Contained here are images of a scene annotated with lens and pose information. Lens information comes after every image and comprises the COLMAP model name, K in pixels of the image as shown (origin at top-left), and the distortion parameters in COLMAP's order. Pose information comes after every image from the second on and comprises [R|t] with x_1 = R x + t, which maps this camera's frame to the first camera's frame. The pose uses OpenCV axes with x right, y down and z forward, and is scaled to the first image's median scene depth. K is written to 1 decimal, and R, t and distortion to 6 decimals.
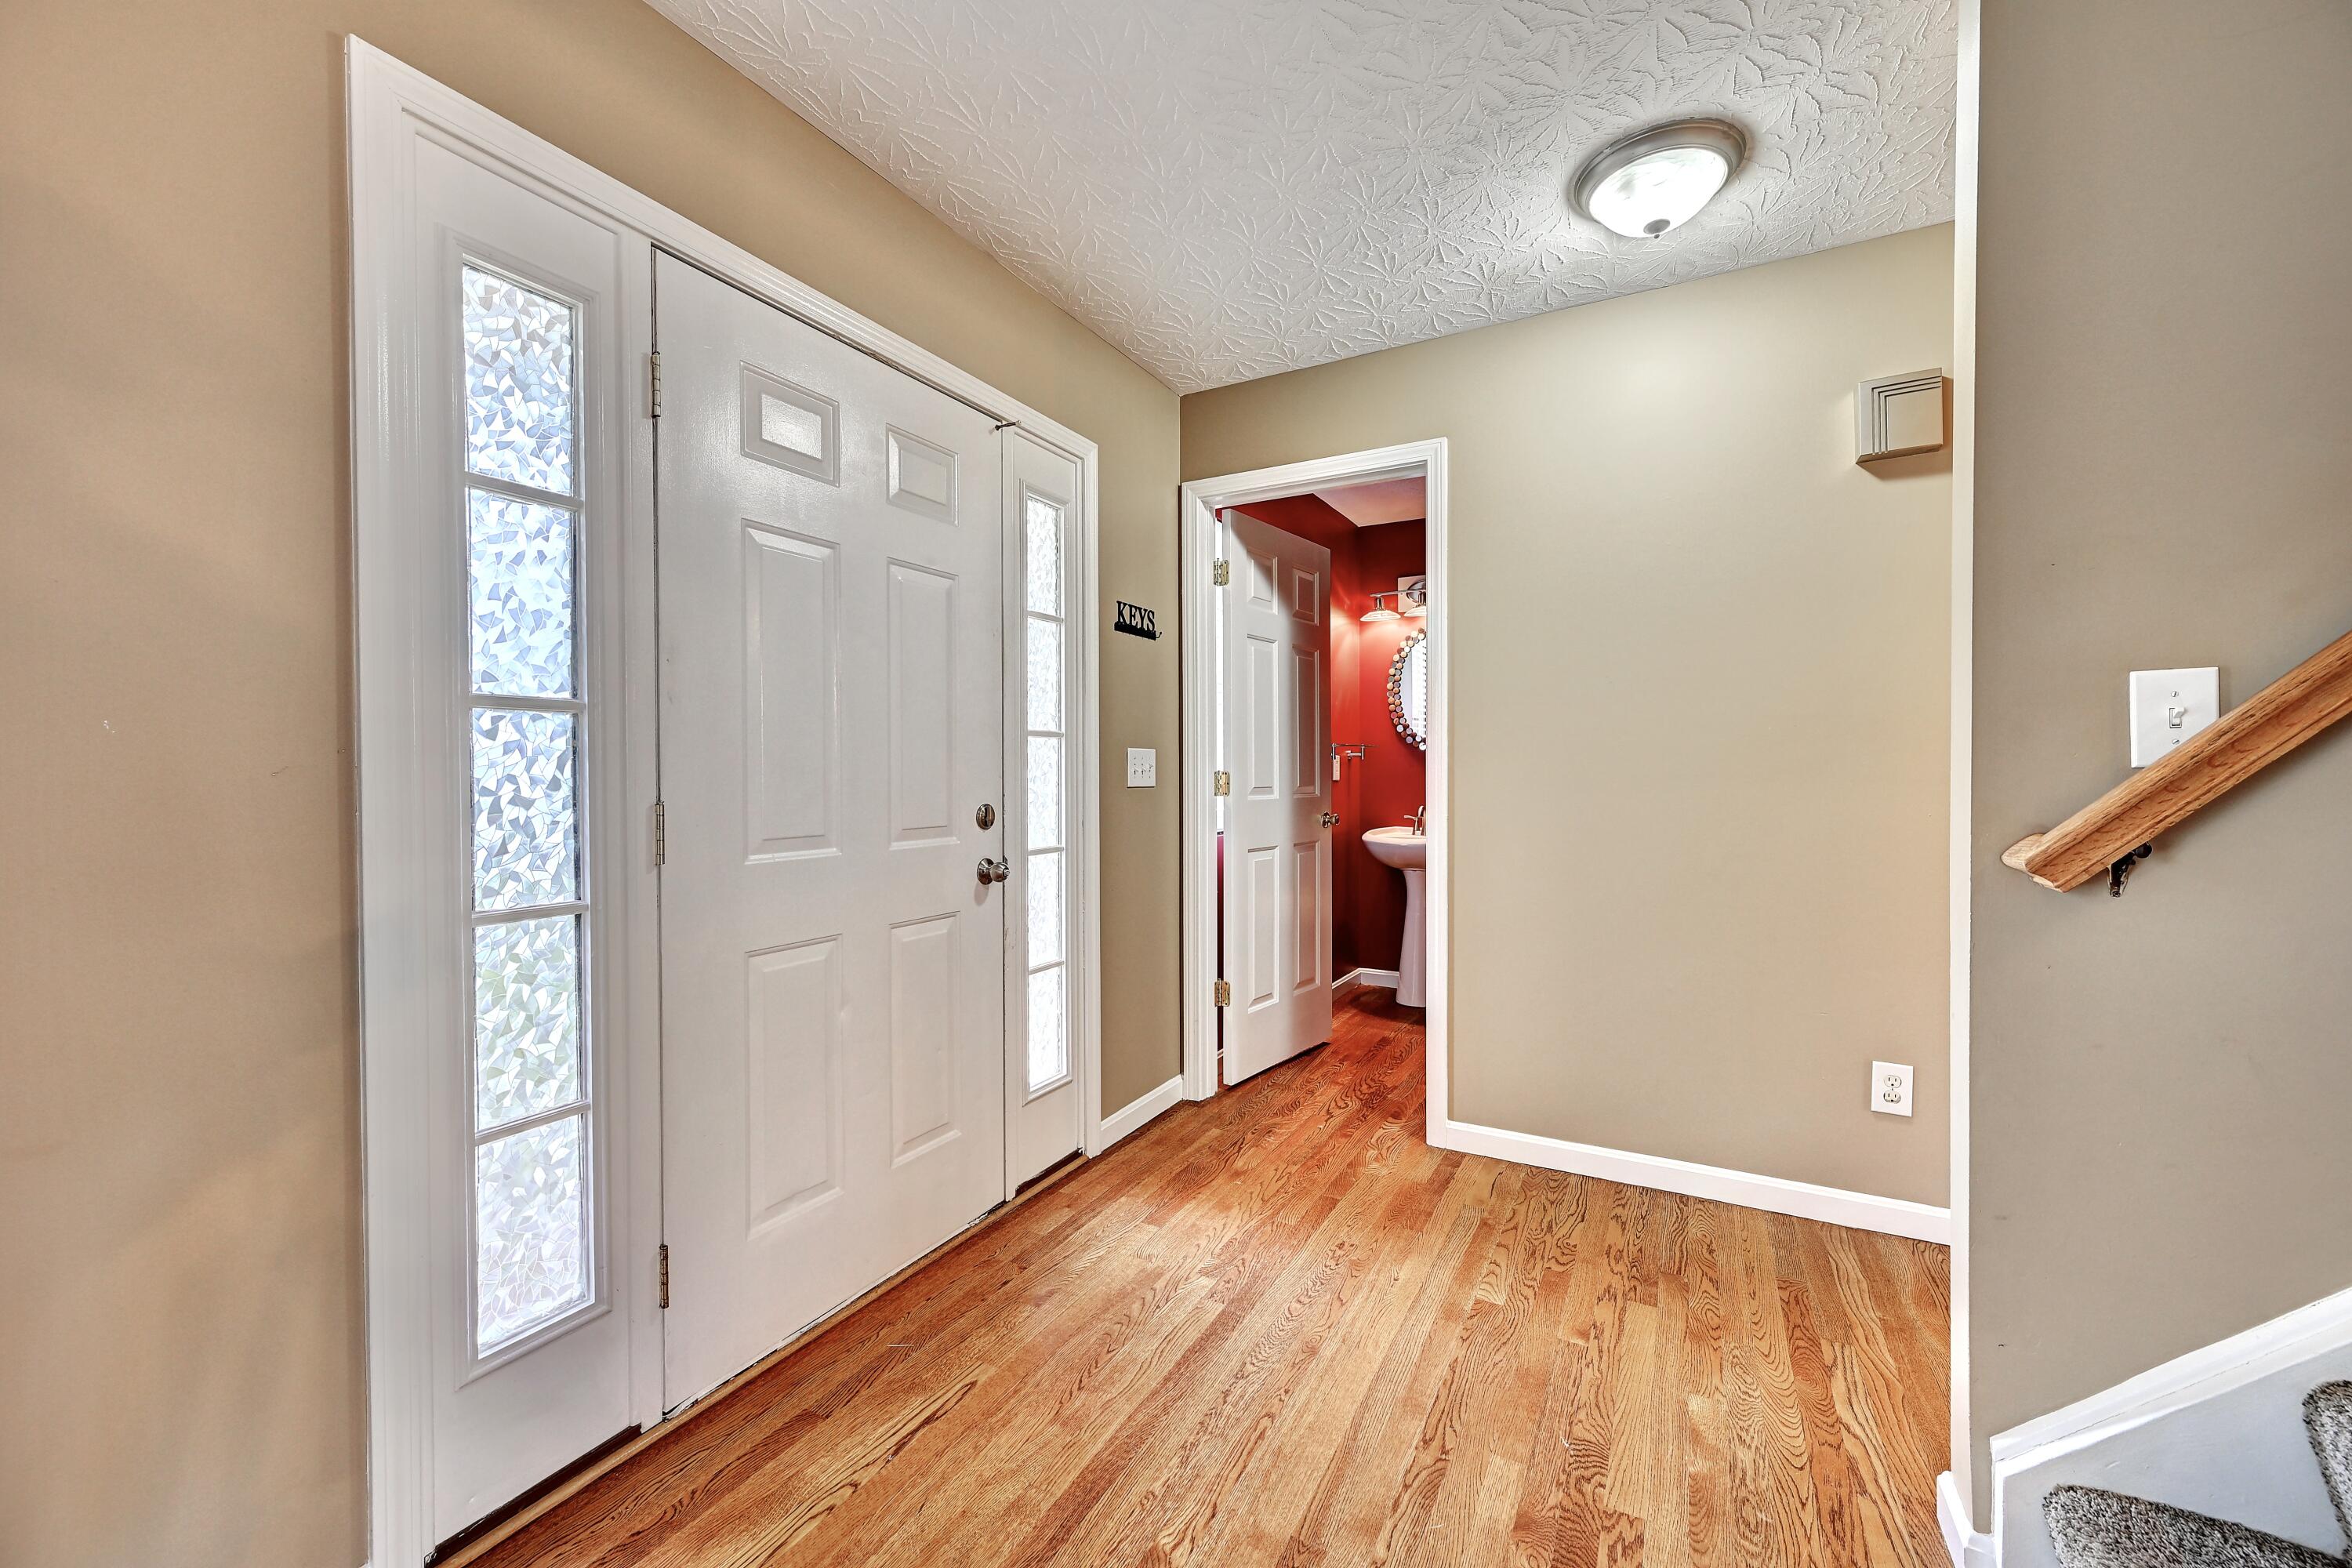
lens RADIAL K [[918.5, 0, 1182.9], [0, 918.5, 781.9], [0, 0, 1]] dist [-0.000848, 0.000062]
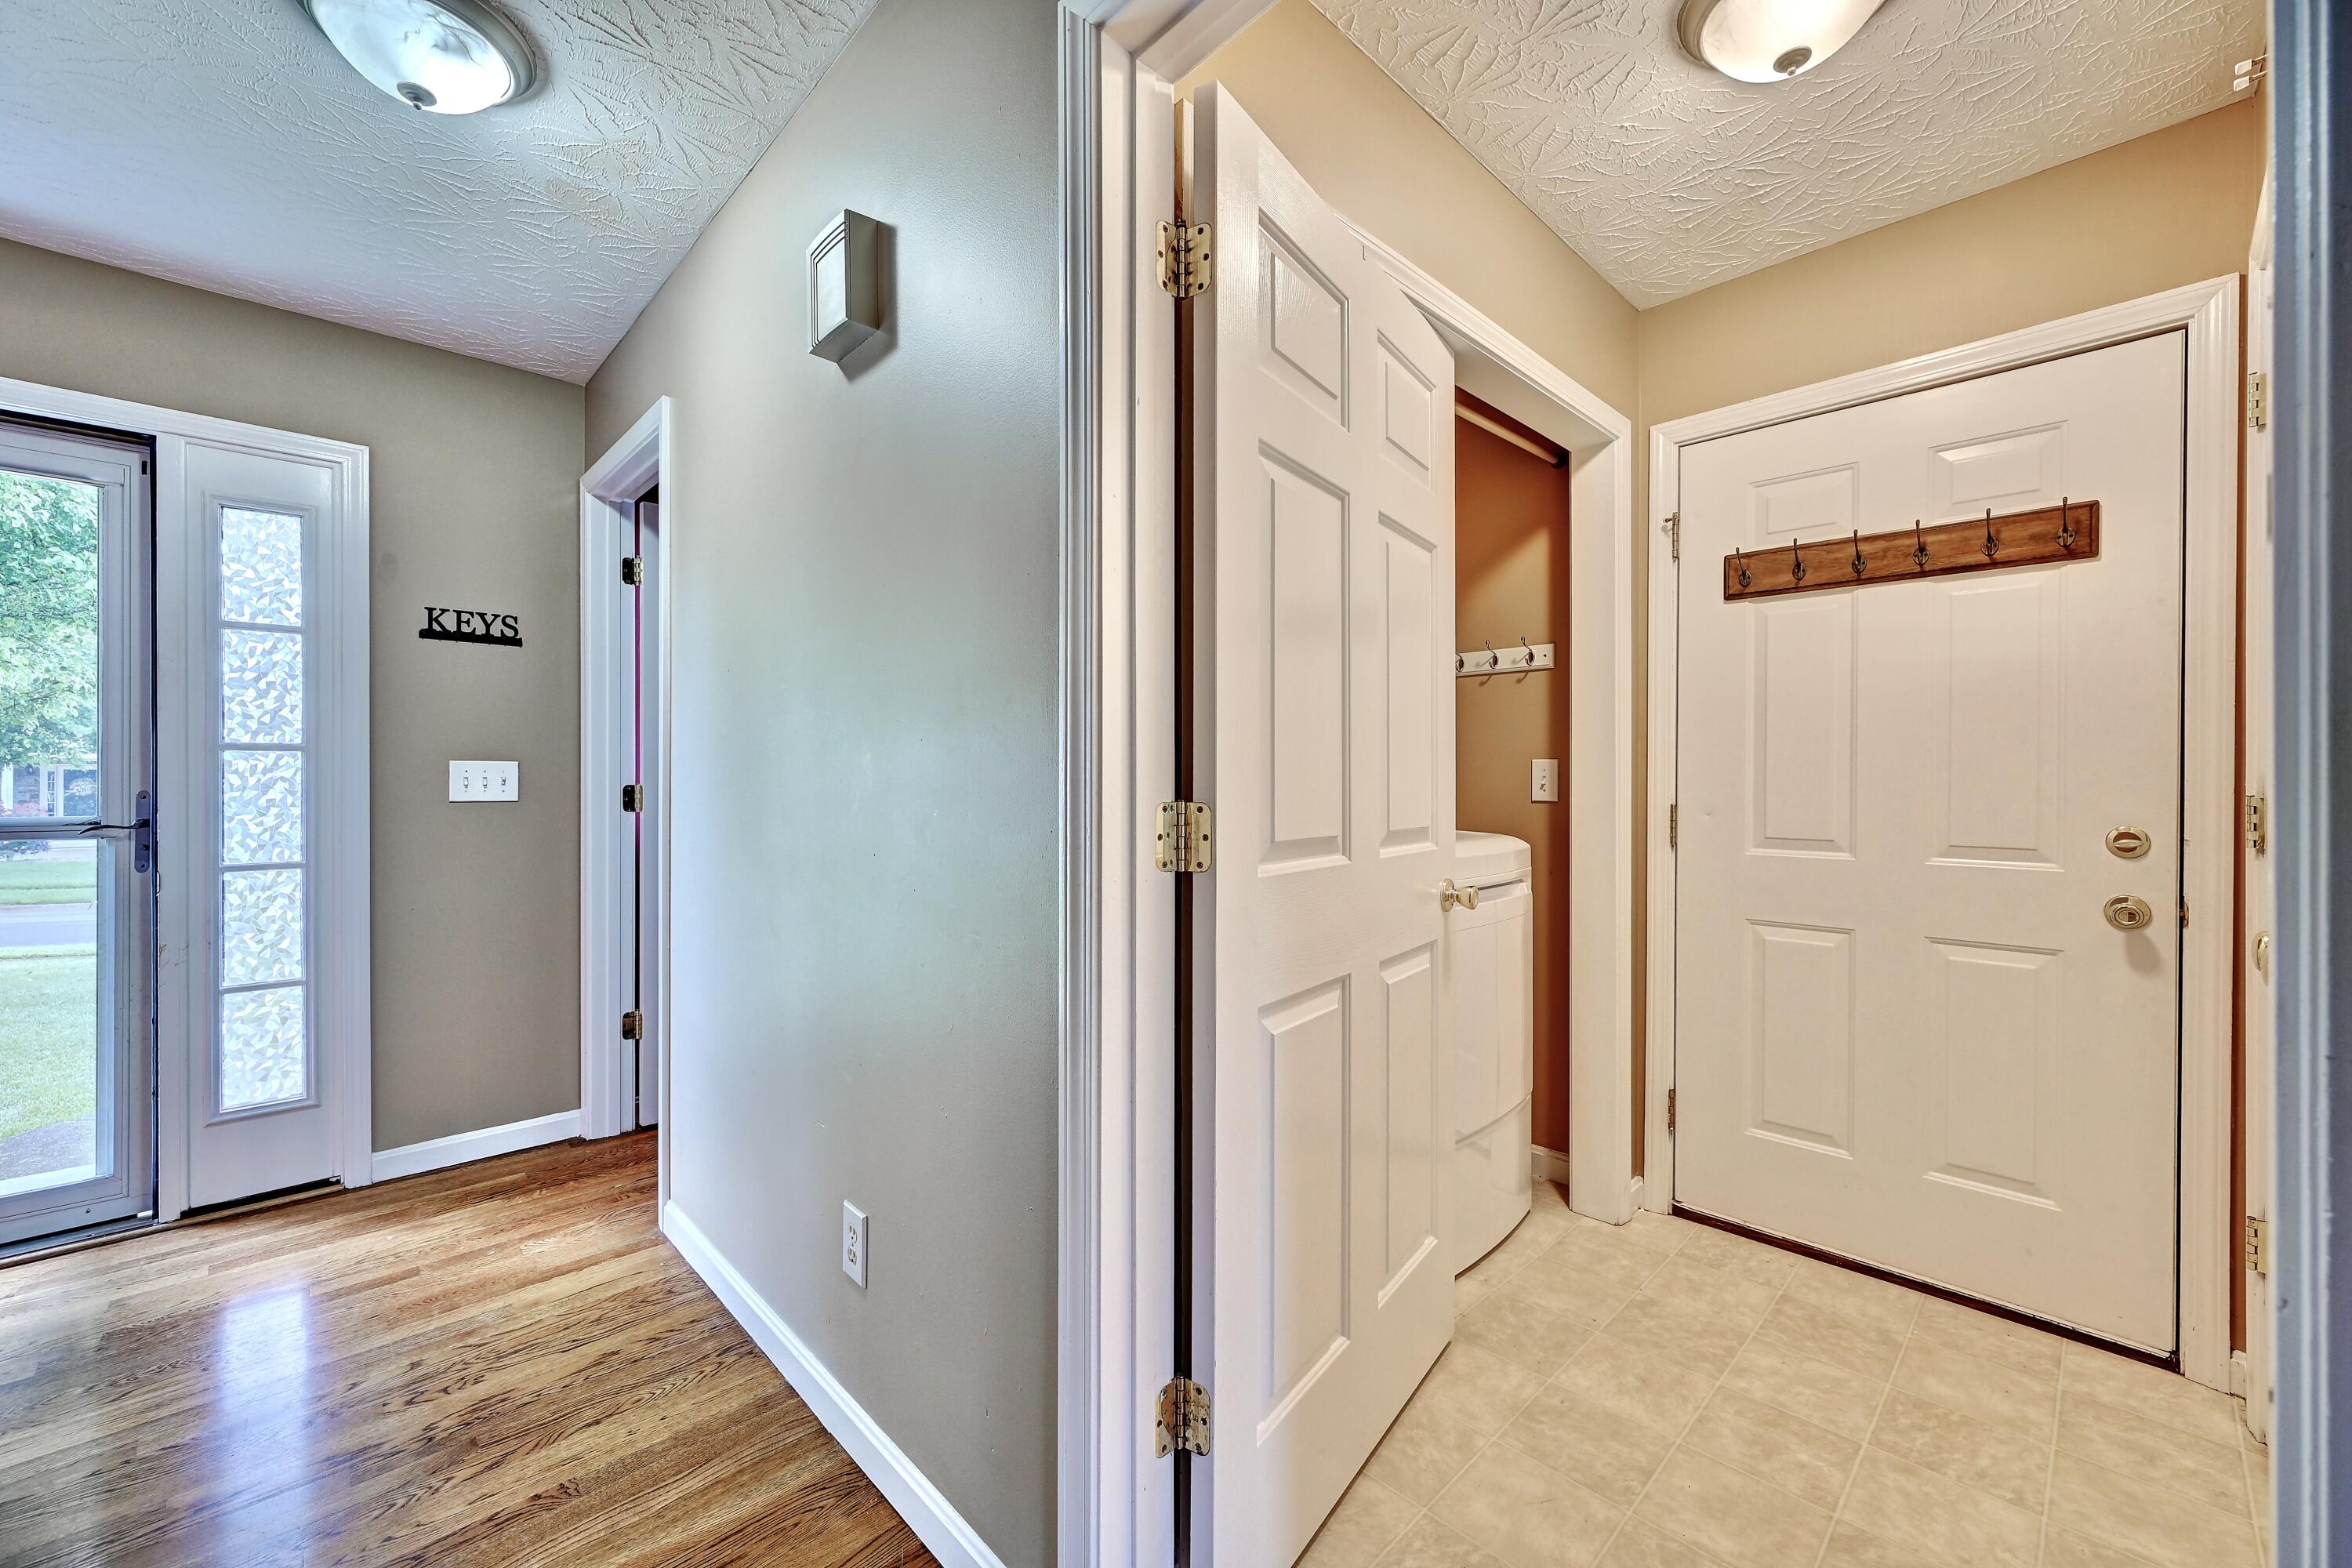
lens RADIAL K [[918.5, 0, 1178.9], [0, 918.5, 782.4], [0, 0, 1]] dist [-0.000848, 0.000062]
pose [[0.956955, 0.003263, -0.290218, 1.018940], [-0.007032, 0.999904, -0.011945, -0.008863], [0.290152, 0.013472, 0.956886, 0.333682]]
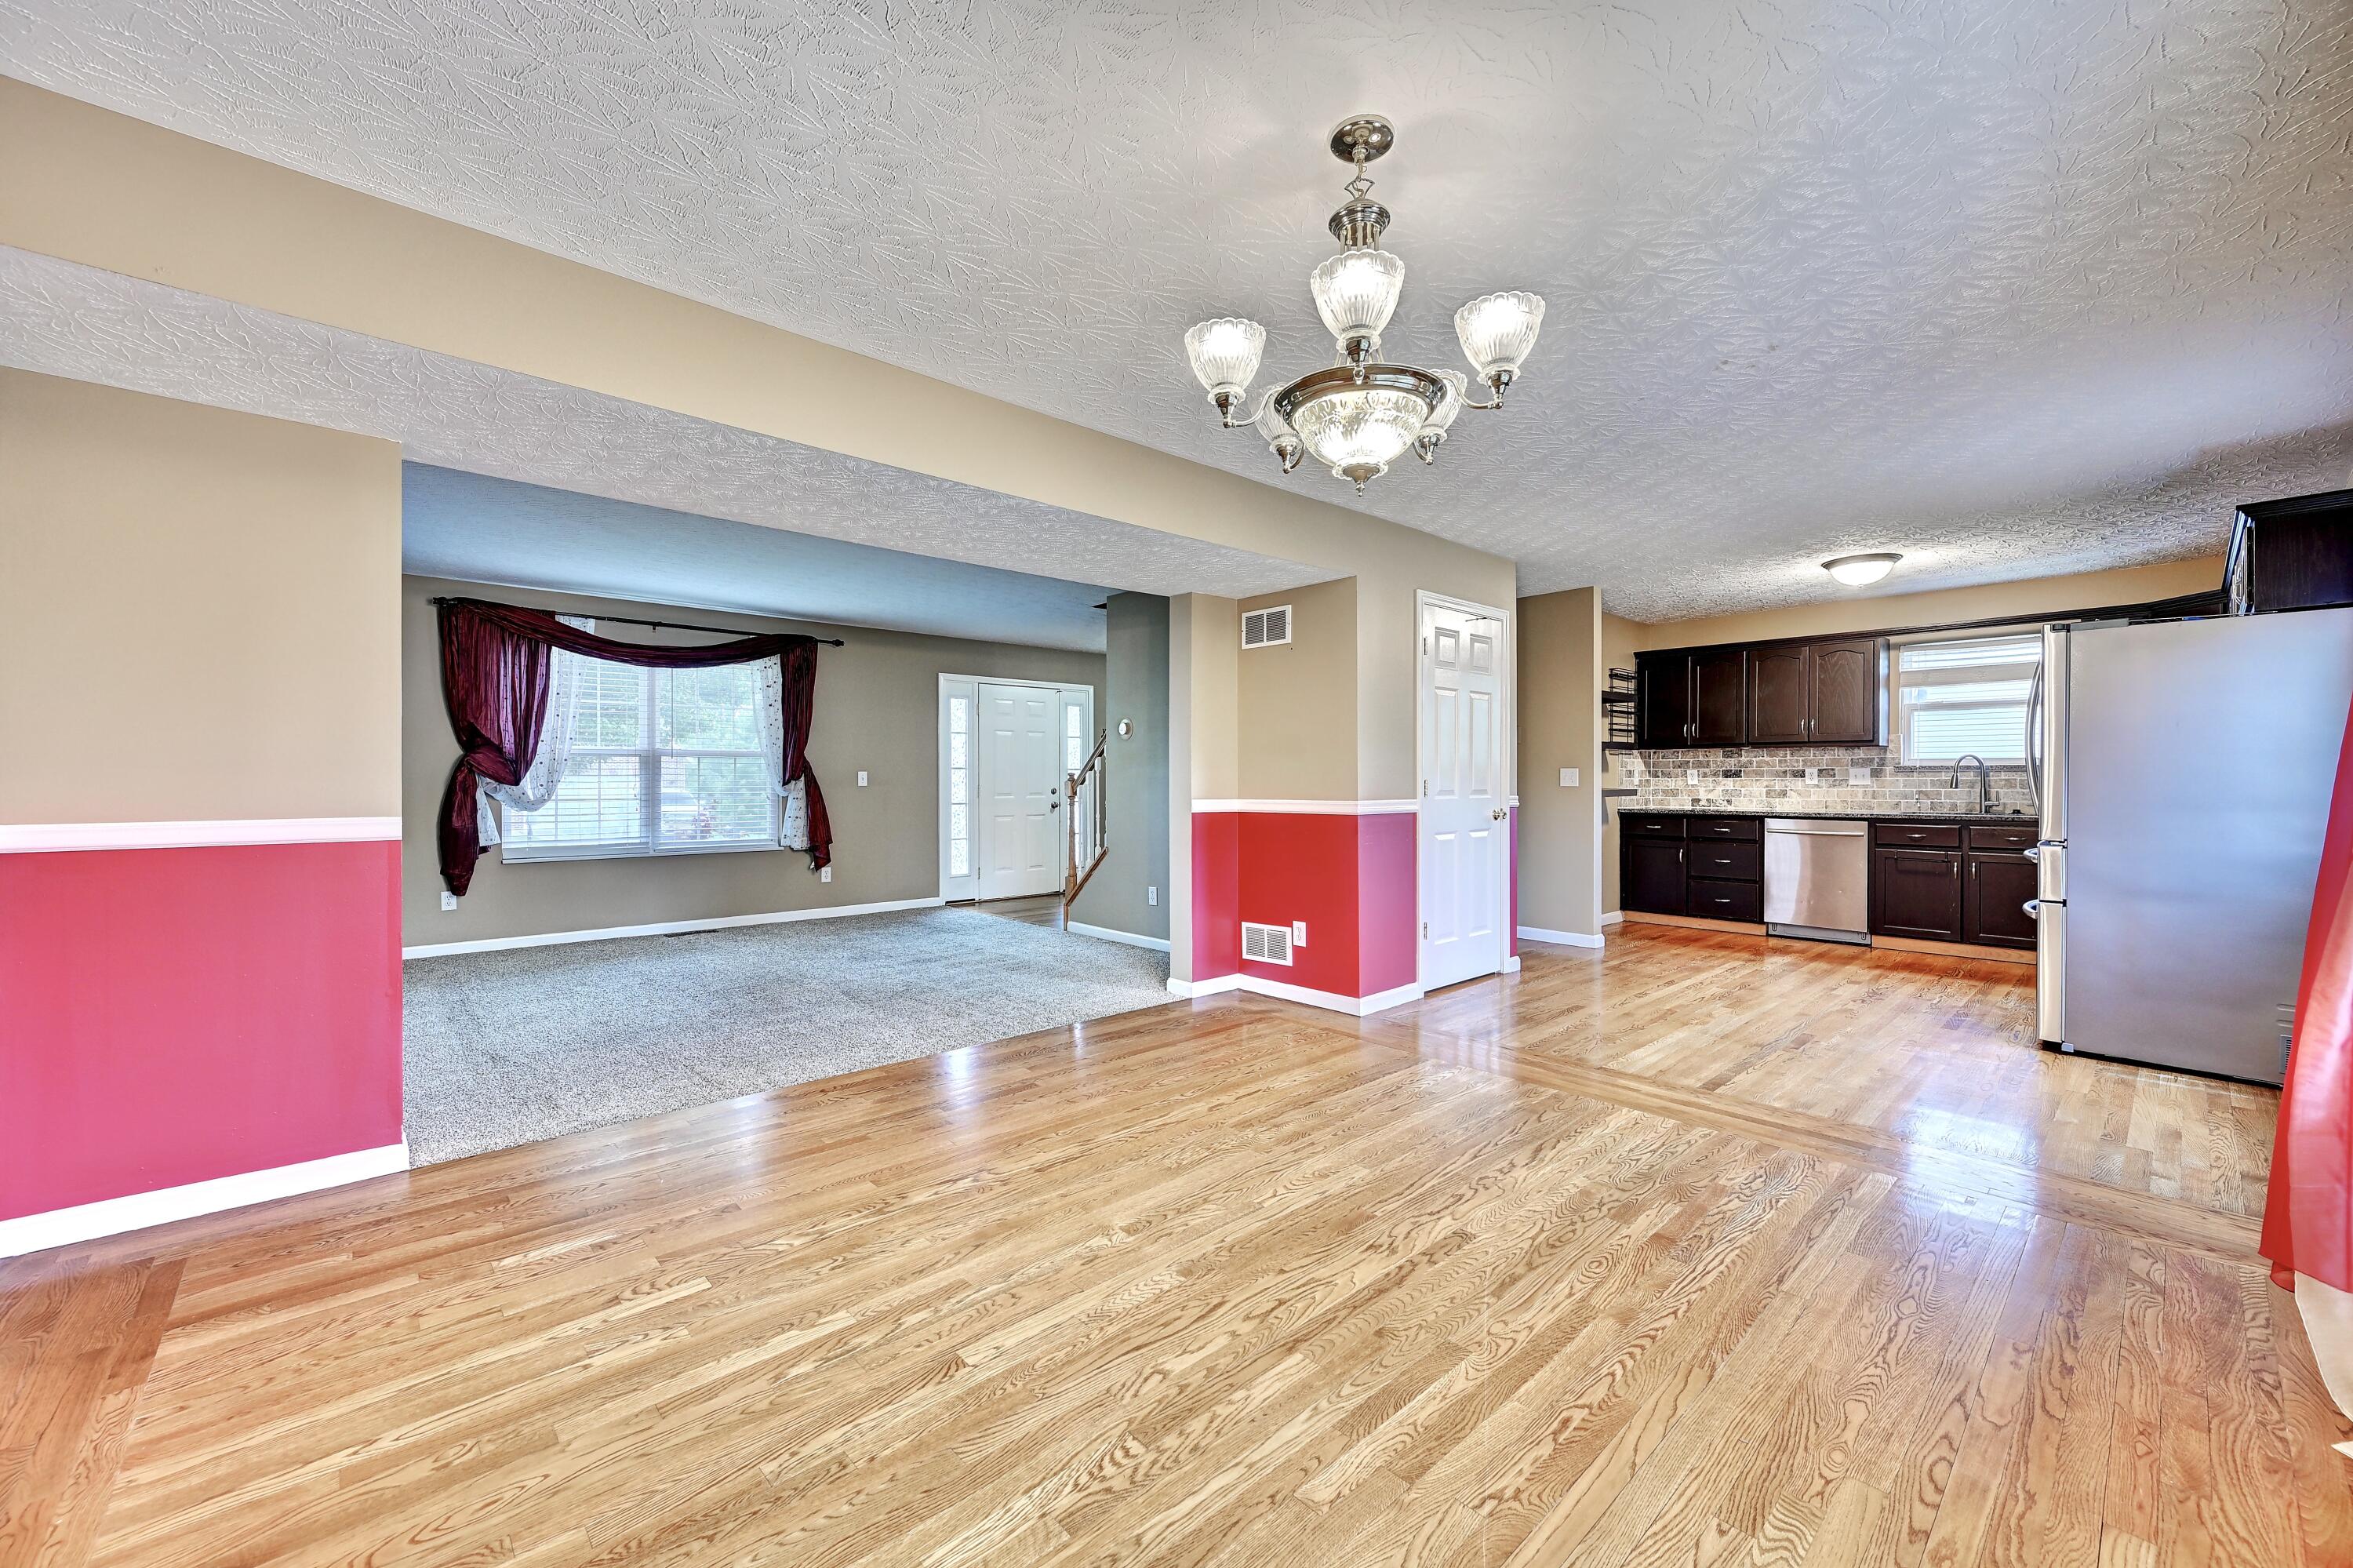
lens RADIAL K [[919.0, 0, 1181.1], [0, 919.0, 784.8], [0, 0, 1]] dist [-0.000848, 0.000062]
pose [[0.946664, 0.003164, -0.322207, 1.364934], [-0.004354, 0.999986, -0.002972, 0.017434], [0.322193, 0.004216, 0.946665, -2.220619]]
